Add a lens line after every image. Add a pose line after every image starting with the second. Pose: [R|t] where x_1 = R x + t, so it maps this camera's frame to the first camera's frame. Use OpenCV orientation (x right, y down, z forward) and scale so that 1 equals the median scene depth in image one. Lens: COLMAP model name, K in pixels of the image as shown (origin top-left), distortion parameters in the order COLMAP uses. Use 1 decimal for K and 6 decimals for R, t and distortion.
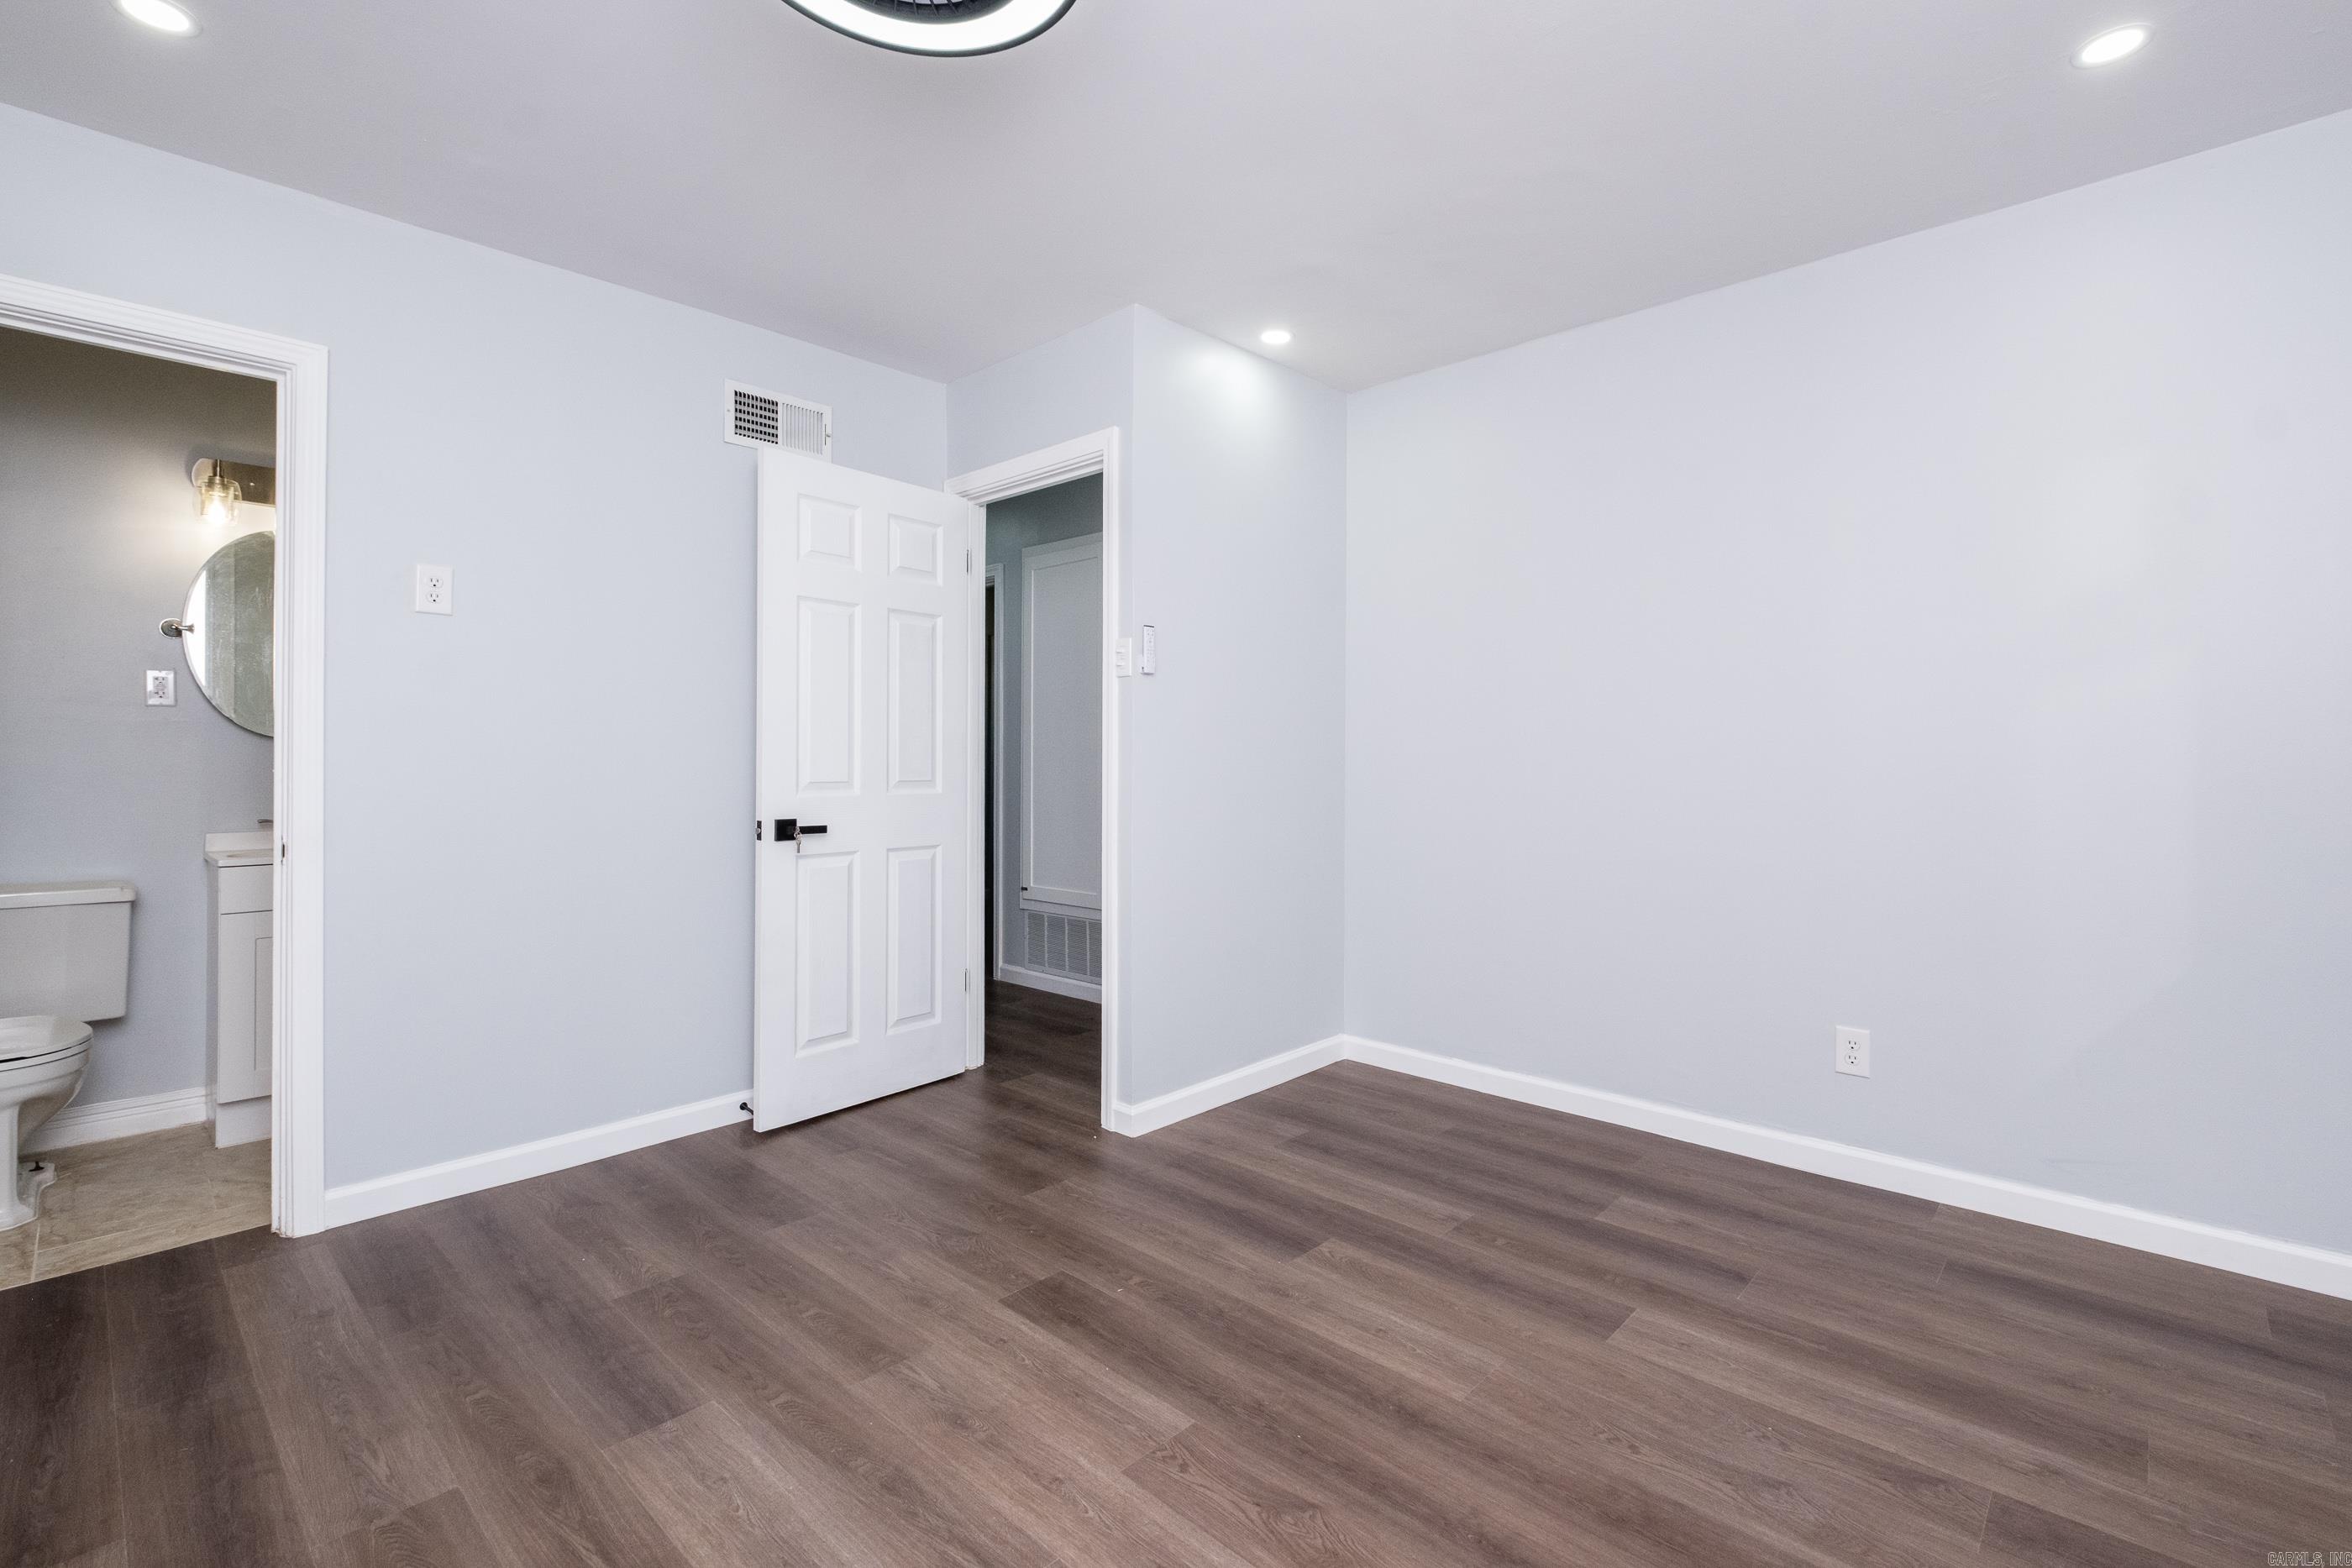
lens RADIAL K [[1048.8, 0, 1187.7], [0, 1048.8, 774.1], [0, 0, 1]] dist [0.000045, -0.001006]
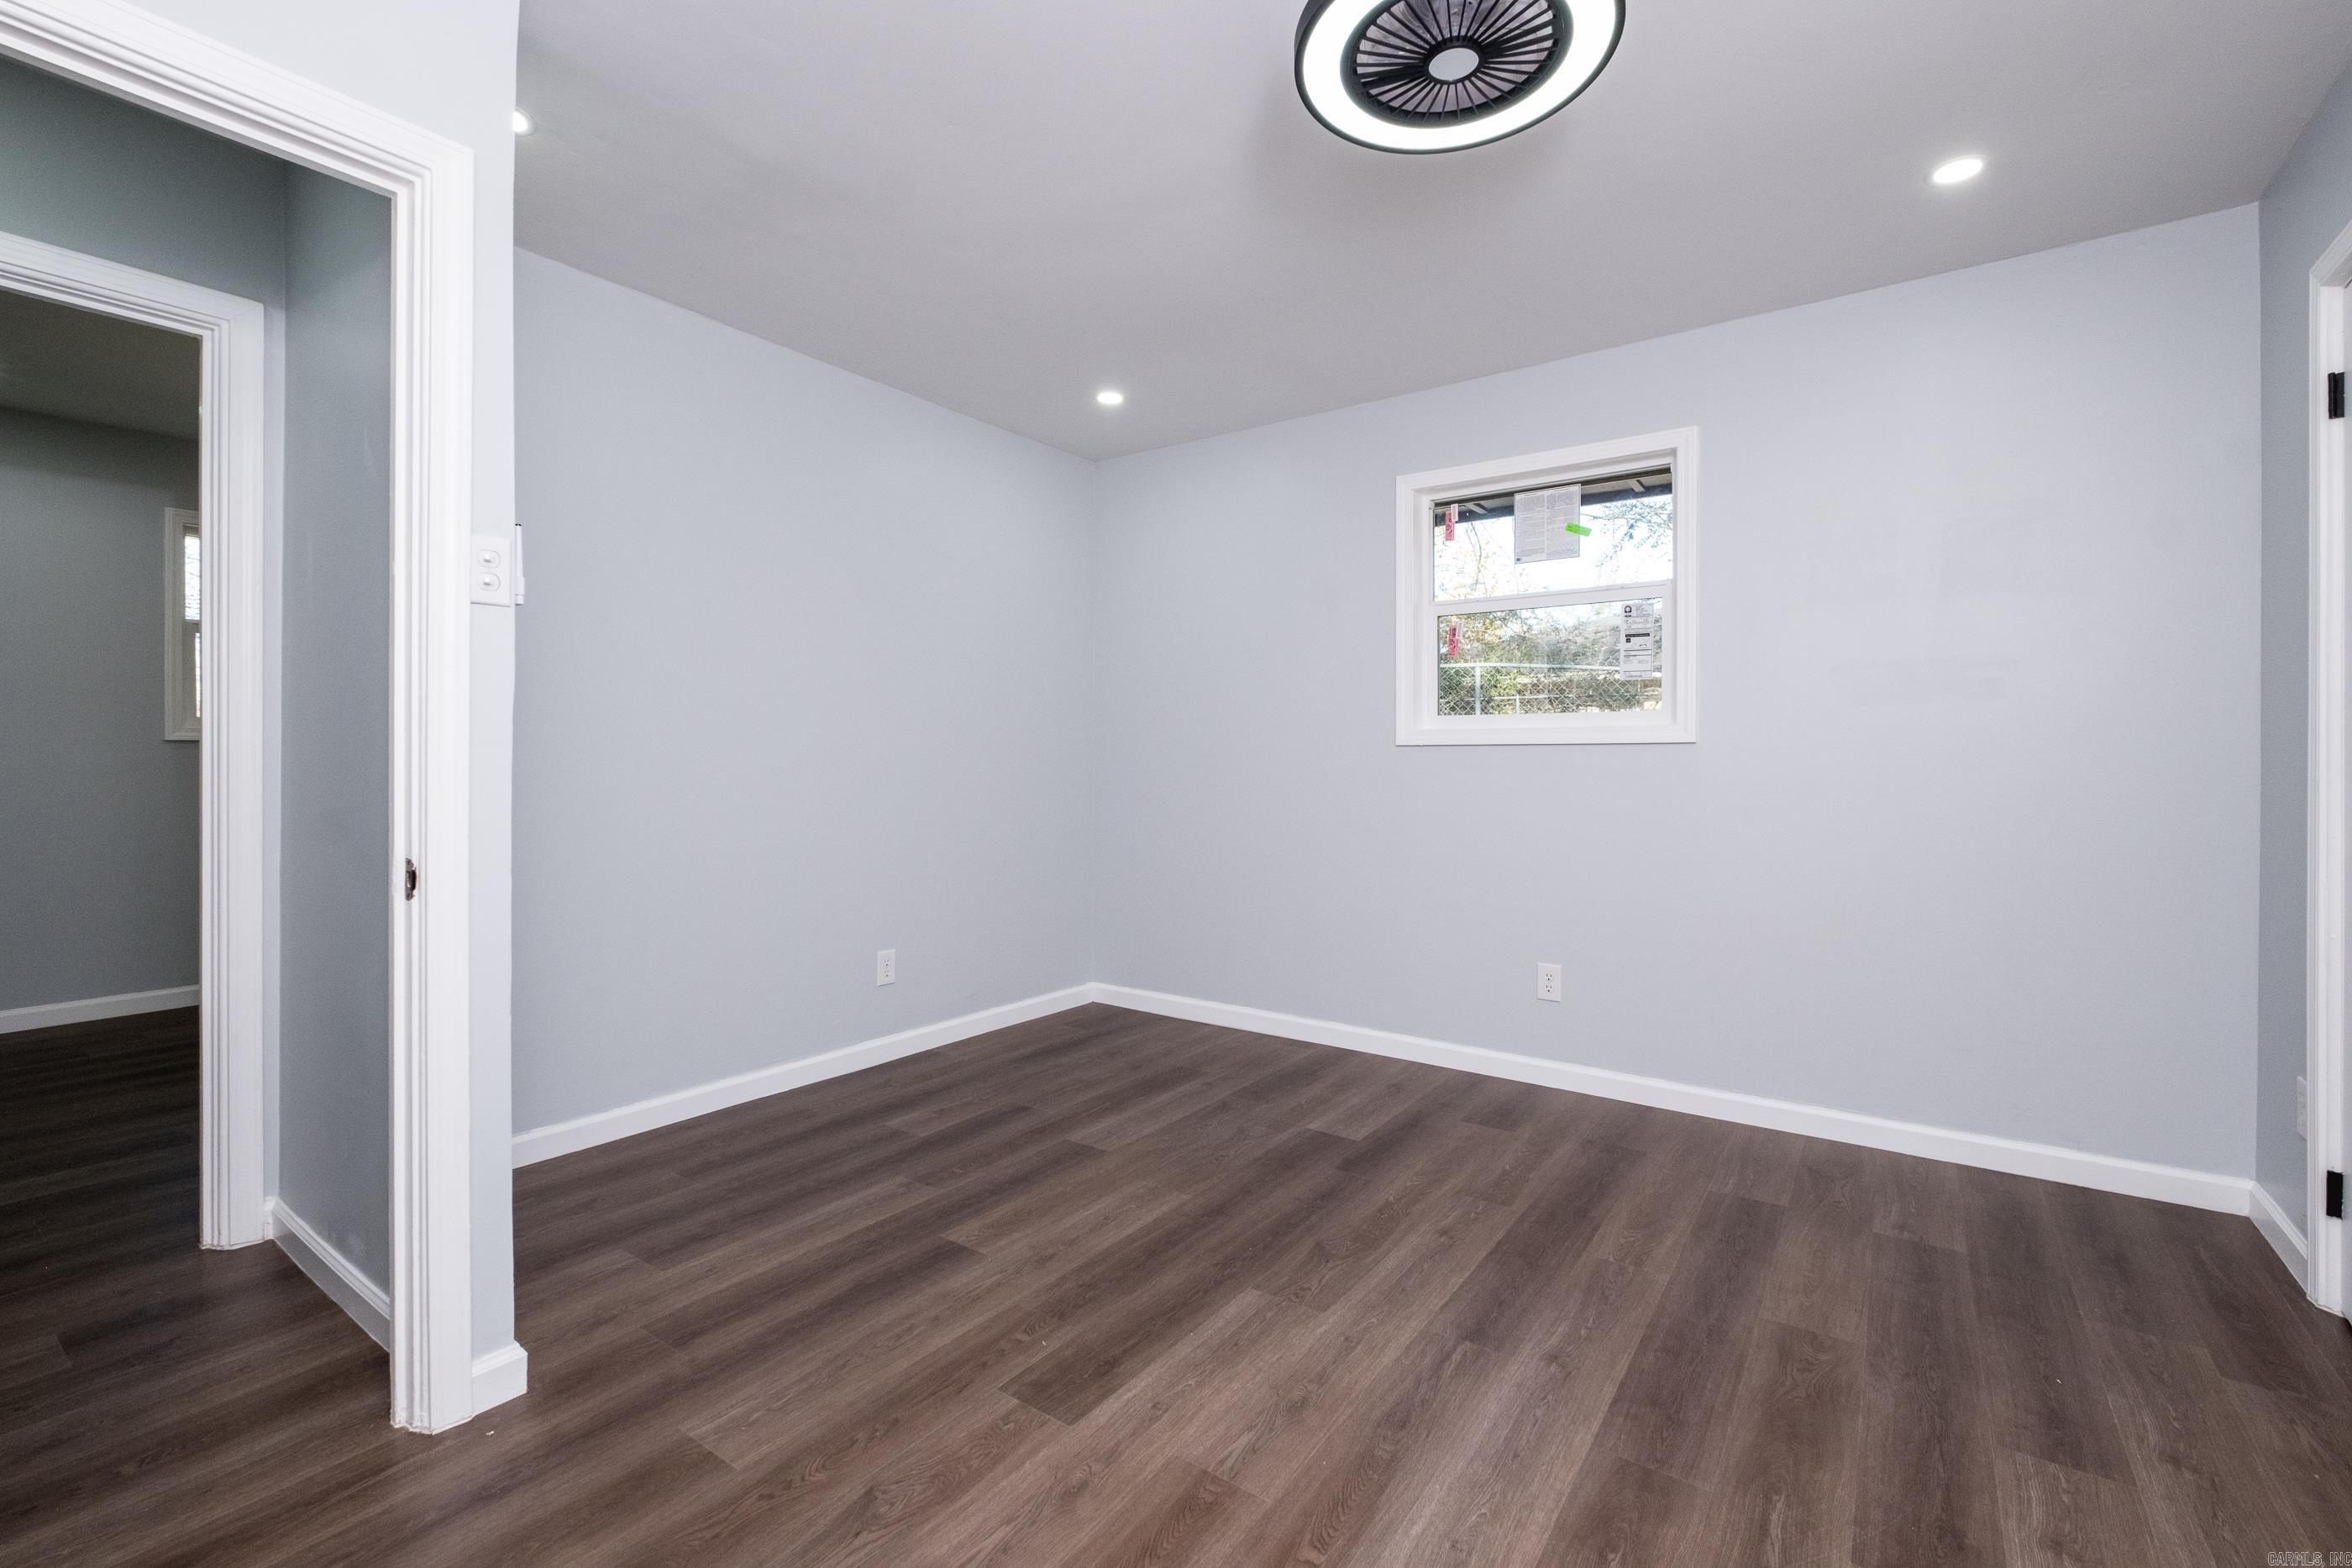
lens RADIAL K [[1048.8, 0, 1187.7], [0, 1048.8, 774.1], [0, 0, 1]] dist [0.000045, -0.001006]
pose [[-0.149456, -0.016532, 0.988630, -0.958457], [0.013560, 0.999732, 0.018768, -0.009216], [-0.988675, 0.016211, -0.149191, 1.002331]]
